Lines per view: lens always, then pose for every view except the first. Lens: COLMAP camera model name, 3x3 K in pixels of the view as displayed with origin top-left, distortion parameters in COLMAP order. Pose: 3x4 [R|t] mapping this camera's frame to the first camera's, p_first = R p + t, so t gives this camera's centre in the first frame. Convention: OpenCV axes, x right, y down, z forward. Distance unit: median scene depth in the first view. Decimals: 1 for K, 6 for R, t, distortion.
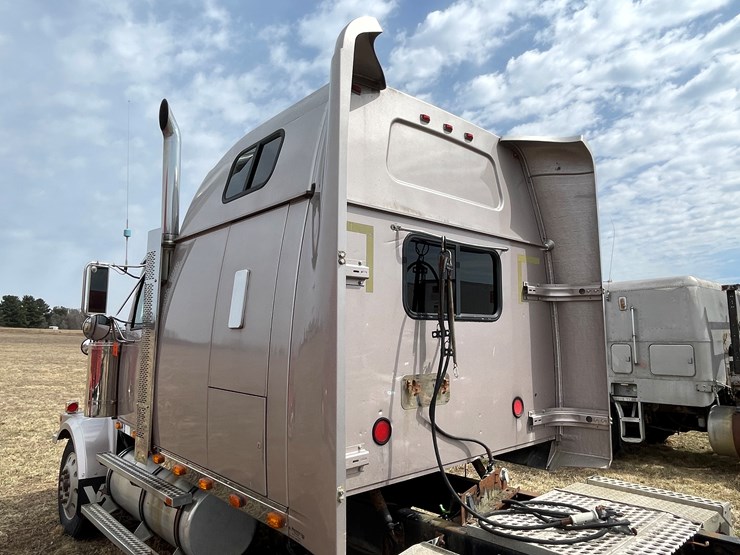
lens RADIAL K [[503.5, 0, 366.6], [0, 503.5, 267.3], [0, 0, 1]] dist [-0.003234, -0.000563]
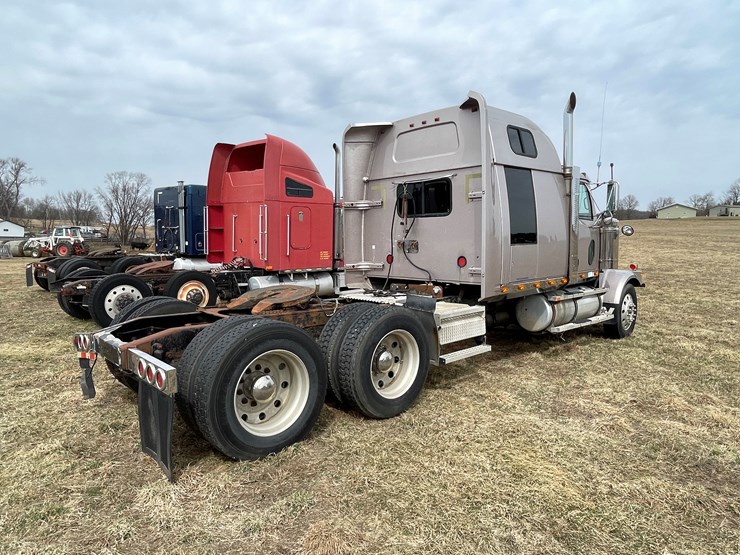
lens RADIAL K [[499.3, 0, 372.3], [0, 499.3, 271.9], [0, 0, 1]] dist [0.016520, -0.001451]
pose [[0.011350, 0.073810, -0.997208, 2.064388], [0.146671, 0.986362, 0.074677, 0.127485], [0.989120, -0.147109, 0.000369, 0.652248]]
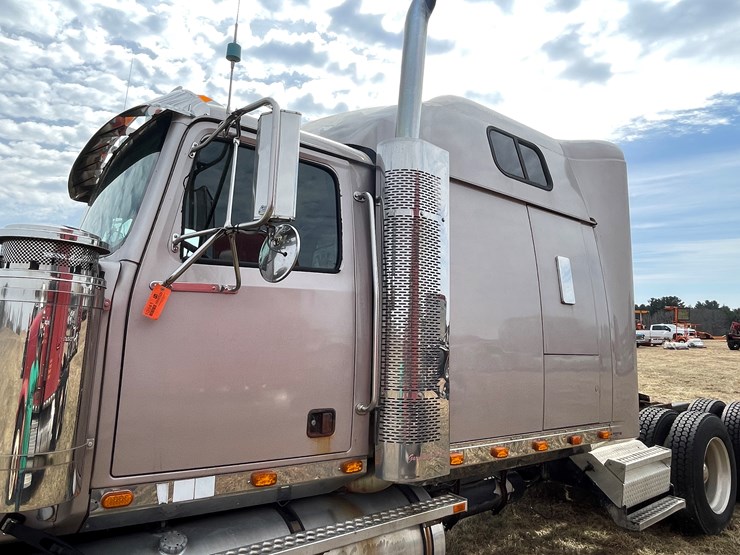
lens RADIAL K [[504.5, 0, 354.4], [0, 504.5, 265.8], [0, 0, 1]] dist [0.002074, -0.001762]
pose [[0.069278, 0.158201, 0.984974, -1.164942], [-0.157571, 0.976687, -0.145787, 0.224370], [-0.985075, -0.145104, 0.092591, 1.084492]]
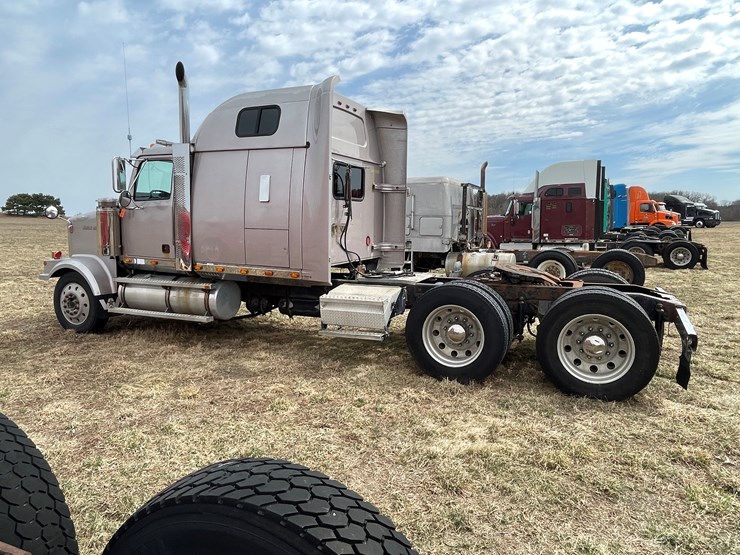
lens RADIAL K [[503.5, 0, 367.4], [0, 503.5, 260.2], [0, 0, 1]] dist [-0.005796, 0.000813]
pose [[0.916445, -0.021522, 0.399582, -0.567366], [-0.068828, 0.975193, 0.210383, -0.098113], [-0.394198, -0.220307, 0.892229, -0.951513]]
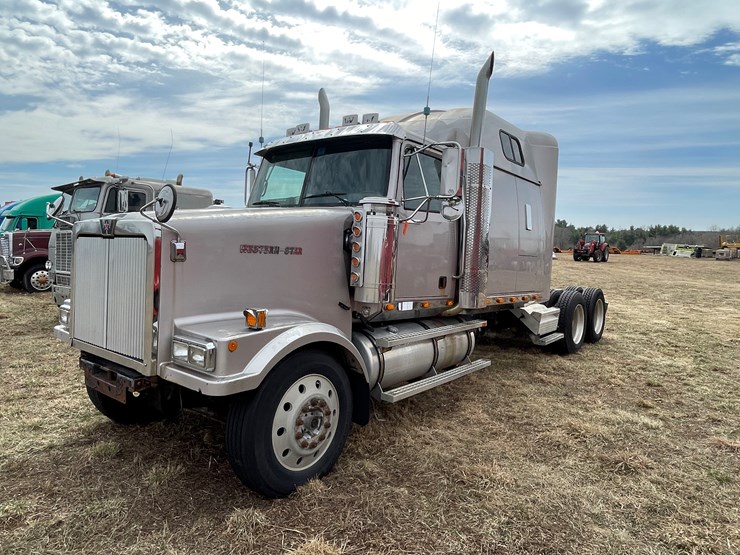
lens RADIAL K [[503.5, 0, 367.4], [0, 503.5, 260.2], [0, 0, 1]] dist [-0.005796, 0.000813]
pose [[-0.180893, -0.012870, 0.983419, -1.855529], [-0.175364, 0.984313, -0.019375, 0.336194], [-0.967742, -0.175961, -0.180313, 1.626540]]
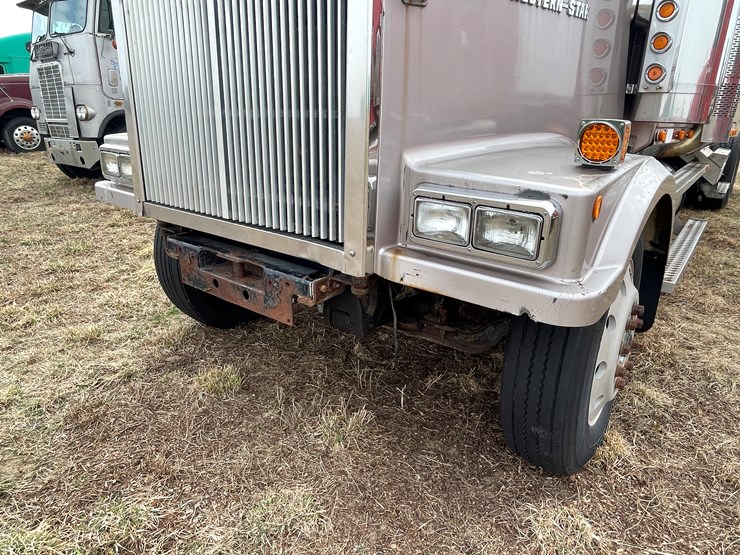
lens RADIAL K [[502.0, 0, 361.6], [0, 502.0, 272.2], [0, 0, 1]] dist [-0.000633, -0.002065]
pose [[-0.192115, -0.297784, 0.935103, -1.298916], [-0.153671, 0.950226, 0.271028, 0.473437], [-0.969266, -0.091629, -0.228313, 1.897222]]
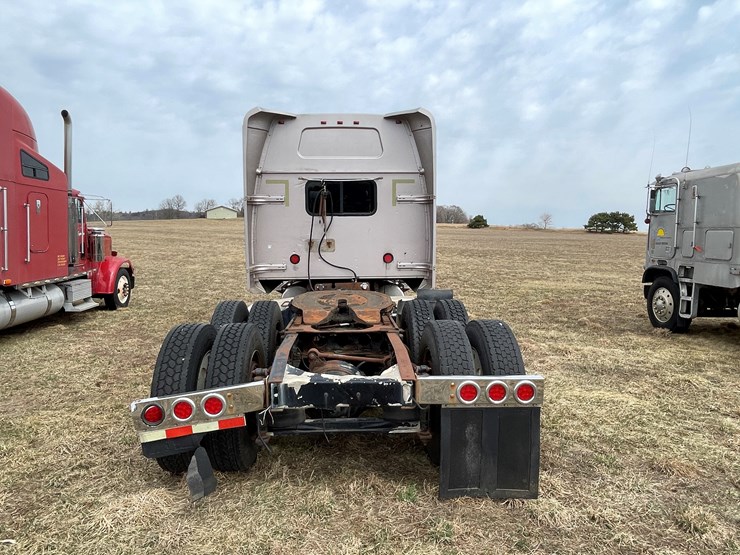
lens RADIAL K [[504.5, 0, 354.4], [0, 504.5, 265.8], [0, 0, 1]] dist [0.002074, -0.001762]
pose [[0.763501, 0.043529, -0.644338, 1.454723], [0.091698, 0.980310, 0.174882, -0.054017], [0.639263, -0.192607, 0.744477, -0.572297]]
